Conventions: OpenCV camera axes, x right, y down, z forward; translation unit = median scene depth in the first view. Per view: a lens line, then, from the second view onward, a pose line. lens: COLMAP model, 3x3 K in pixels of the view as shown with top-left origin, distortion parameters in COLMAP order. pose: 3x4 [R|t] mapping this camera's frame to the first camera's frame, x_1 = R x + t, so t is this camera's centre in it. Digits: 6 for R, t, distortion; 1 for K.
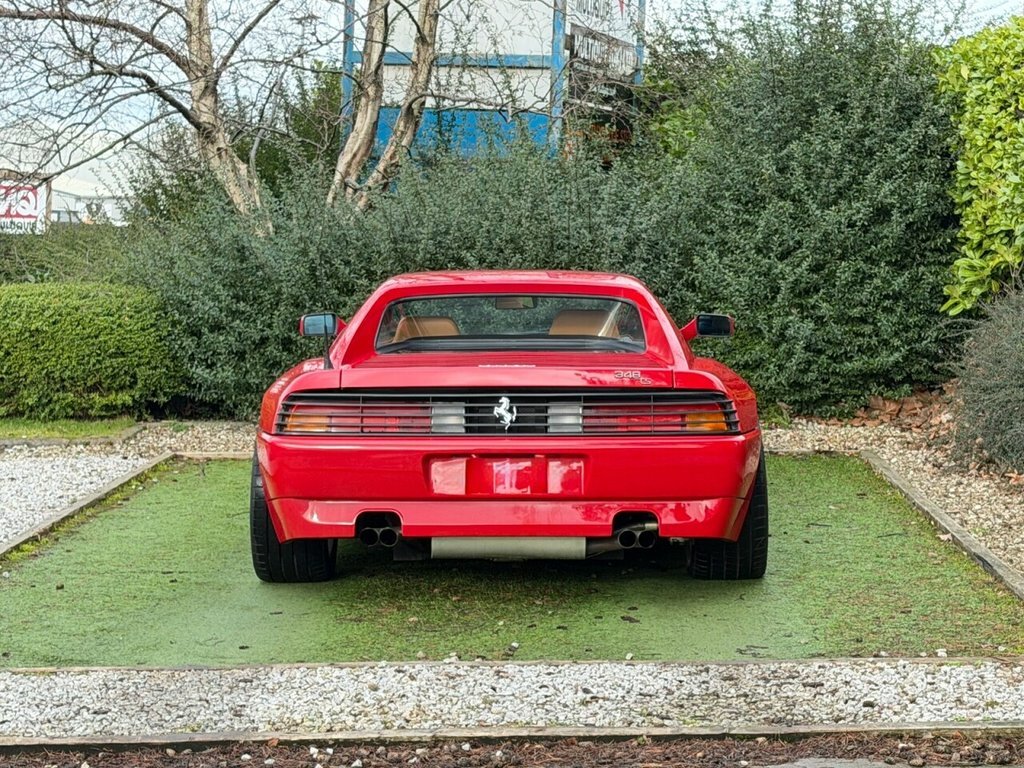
lens RADIAL K [[2257.3, 0, 520.0], [0, 2257.3, 379.7], [0, 0, 1]] dist [0.170424, 0.000000]
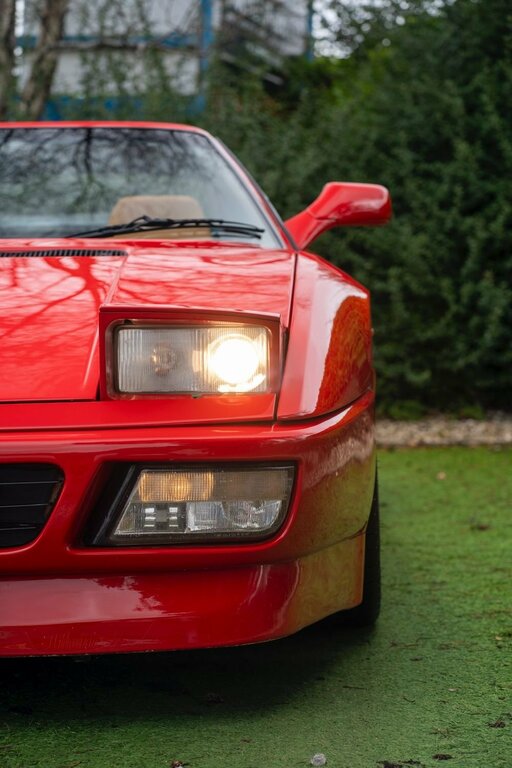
lens RADIAL K [[1813.9, 0, 254.6], [0, 1813.9, 386.0], [0, 0, 1]] dist [0.009987, 0.000000]
pose [[0.999971, -0.005309, -0.005504, 0.061459], [0.005122, 0.999427, -0.033446, 0.044527], [0.005678, 0.033417, 0.999425, 0.522060]]
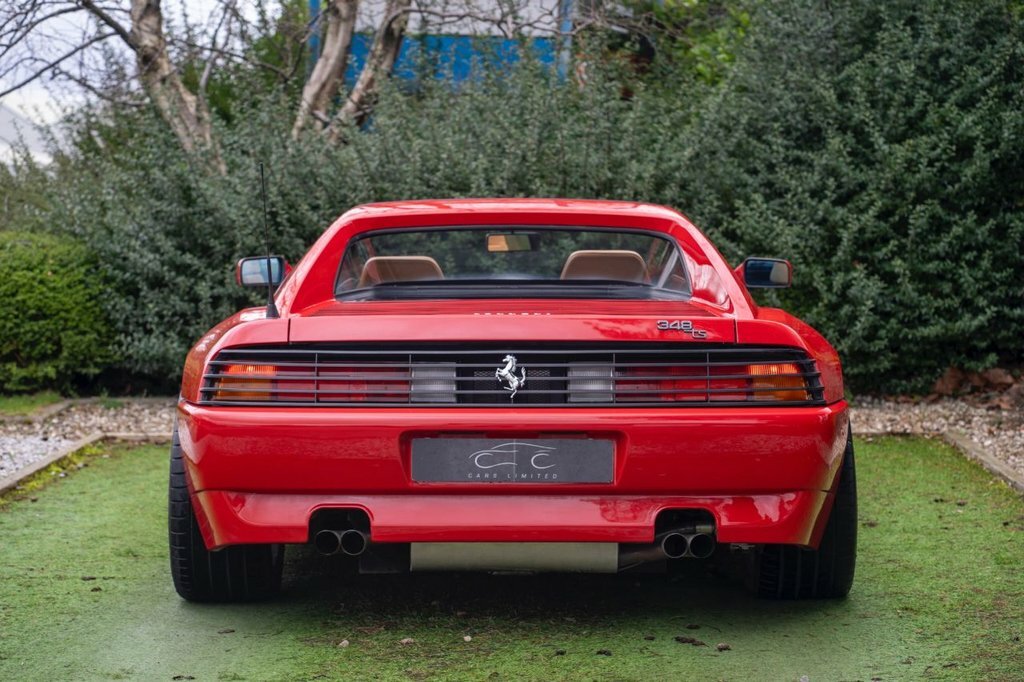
lens RADIAL K [[2418.6, 0, 532.1], [0, 2418.6, 319.8], [0, 0, 1]] dist [0.009987, 0.000000]
pose [[0.999982, 0.001316, 0.005911, -0.003663], [-0.001200, 0.999807, -0.019622, 0.010248], [-0.005936, 0.019615, 0.999790, 0.176710]]
